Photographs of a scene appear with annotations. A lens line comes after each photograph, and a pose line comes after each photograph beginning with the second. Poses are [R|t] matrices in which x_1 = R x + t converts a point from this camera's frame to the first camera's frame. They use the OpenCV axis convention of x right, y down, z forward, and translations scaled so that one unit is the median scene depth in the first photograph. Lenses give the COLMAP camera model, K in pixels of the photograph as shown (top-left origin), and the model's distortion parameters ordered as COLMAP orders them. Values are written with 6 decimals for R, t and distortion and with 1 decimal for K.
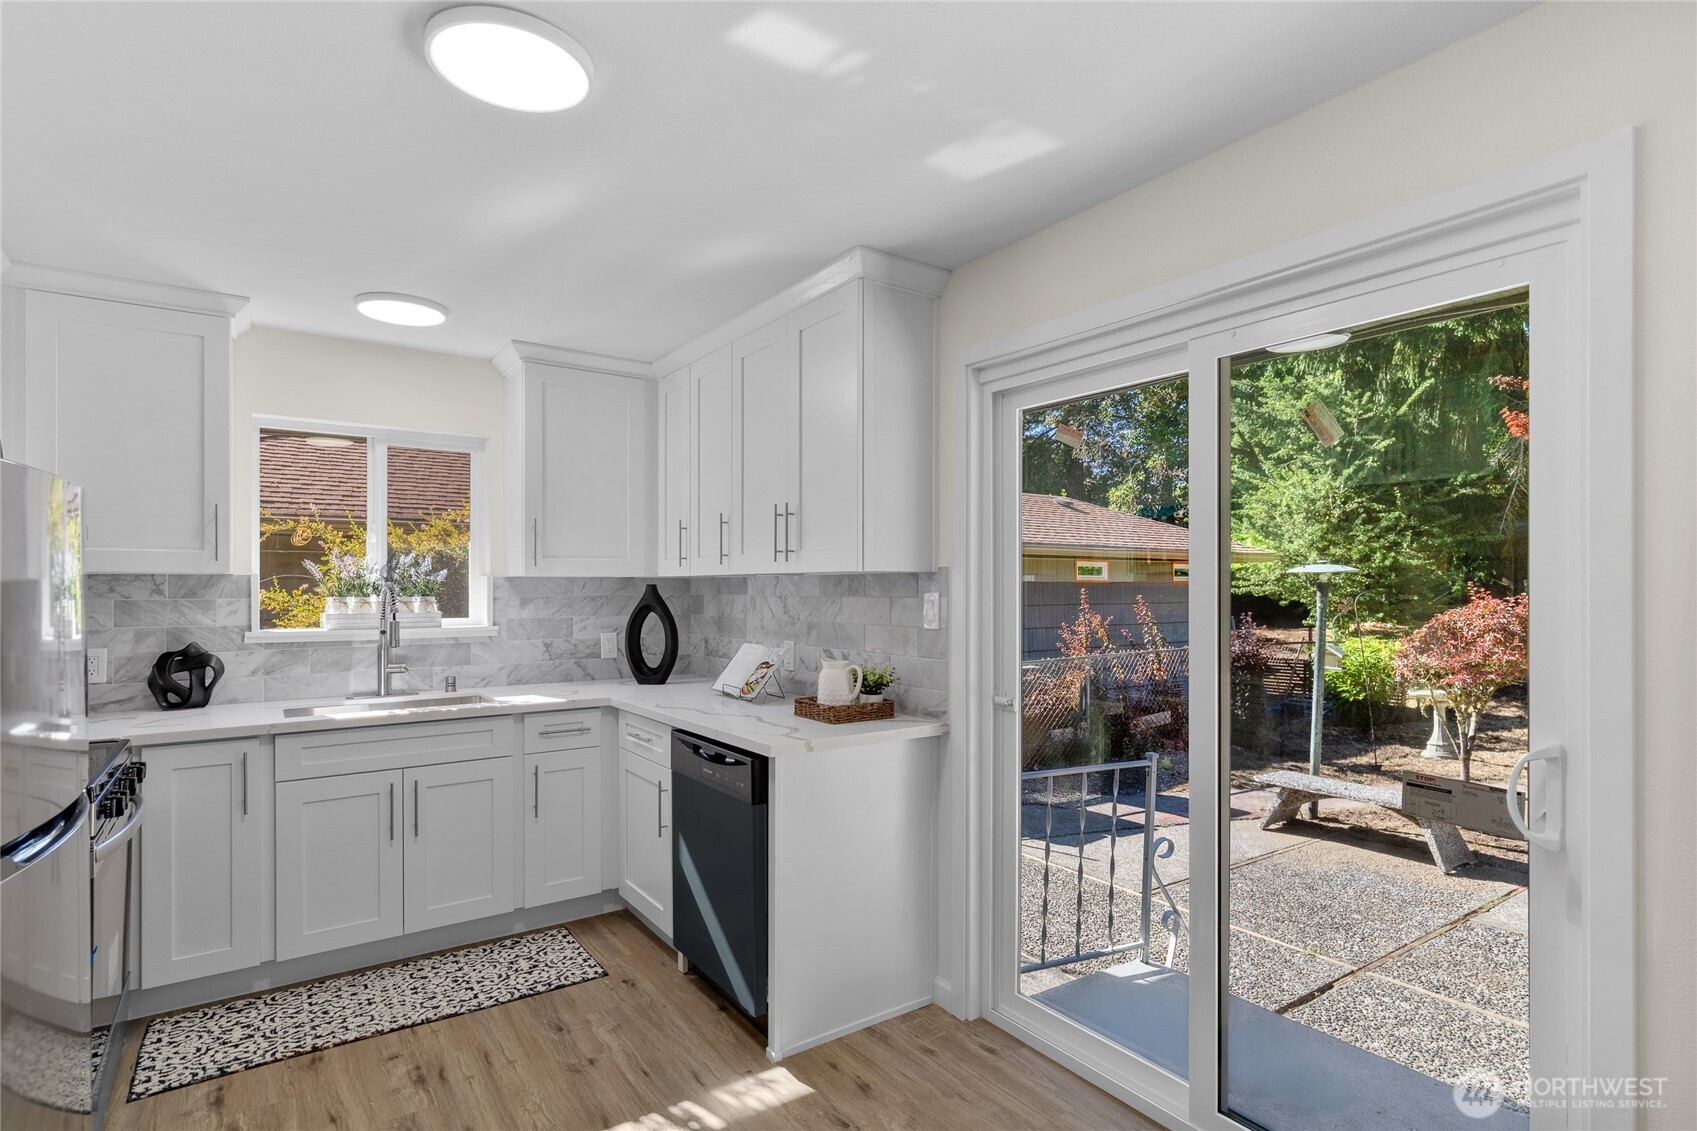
lens RADIAL K [[851.9, 0, 844.9], [0, 851.9, 589.8], [0, 0, 1]] dist [-0.018610, 0.003420]
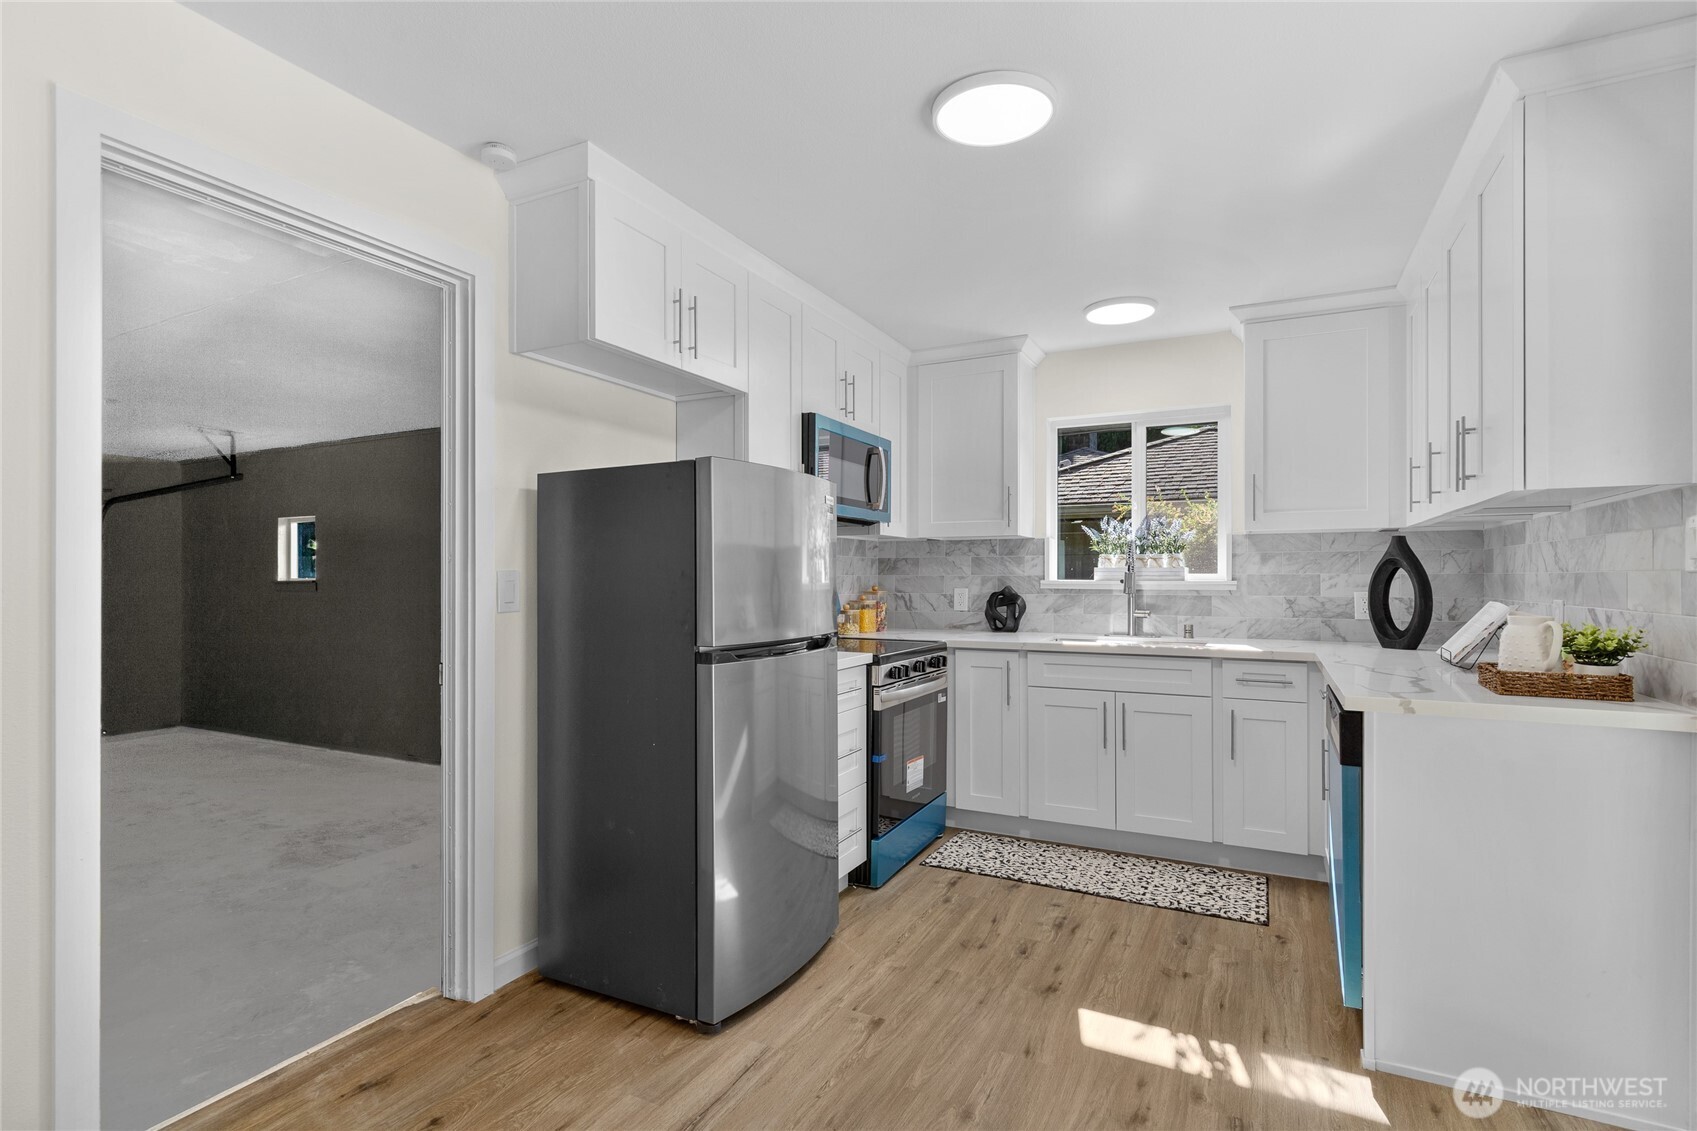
lens RADIAL K [[813.3, 0, 844.5], [0, 813.3, 585.3], [0, 0, 1]] dist [-0.004562, 0.000224]
pose [[0.453267, 0.010239, -0.891316, 0.327087], [-0.004787, 0.999948, 0.009052, 0.049647], [0.891362, 0.000164, 0.453292, 0.127037]]
